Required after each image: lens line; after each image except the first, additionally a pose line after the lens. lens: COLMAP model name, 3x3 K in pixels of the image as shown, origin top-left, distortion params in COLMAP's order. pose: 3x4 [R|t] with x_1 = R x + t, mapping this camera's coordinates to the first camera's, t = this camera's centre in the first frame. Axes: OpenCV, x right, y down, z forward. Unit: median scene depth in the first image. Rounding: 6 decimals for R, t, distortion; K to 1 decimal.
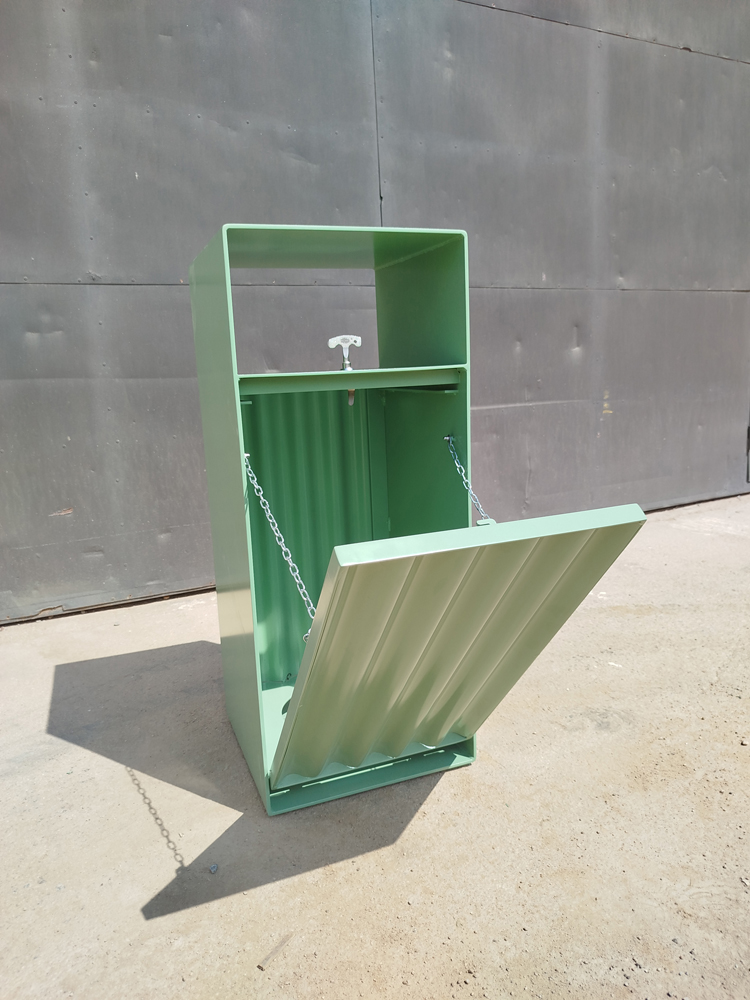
lens RADIAL K [[711.6, 0, 375.0], [0, 711.6, 500.0], [0, 0, 1]] dist [-0.019920, 0.028099]
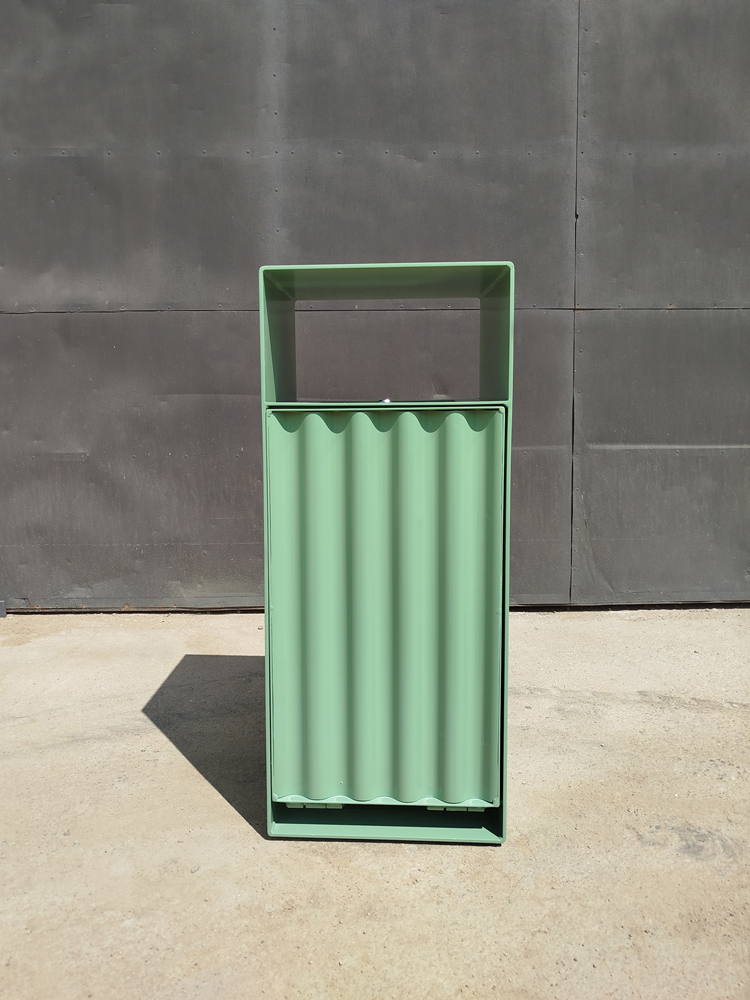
lens RADIAL K [[758.1, 0, 344.4], [0, 758.1, 460.3], [0, 0, 1]] dist [-0.001300, 0.013770]
pose [[0.906046, 0.075166, -0.416449, 0.249909], [-0.110535, 0.991971, -0.061440, -0.019697], [0.408488, 0.101700, 0.907080, 0.010429]]
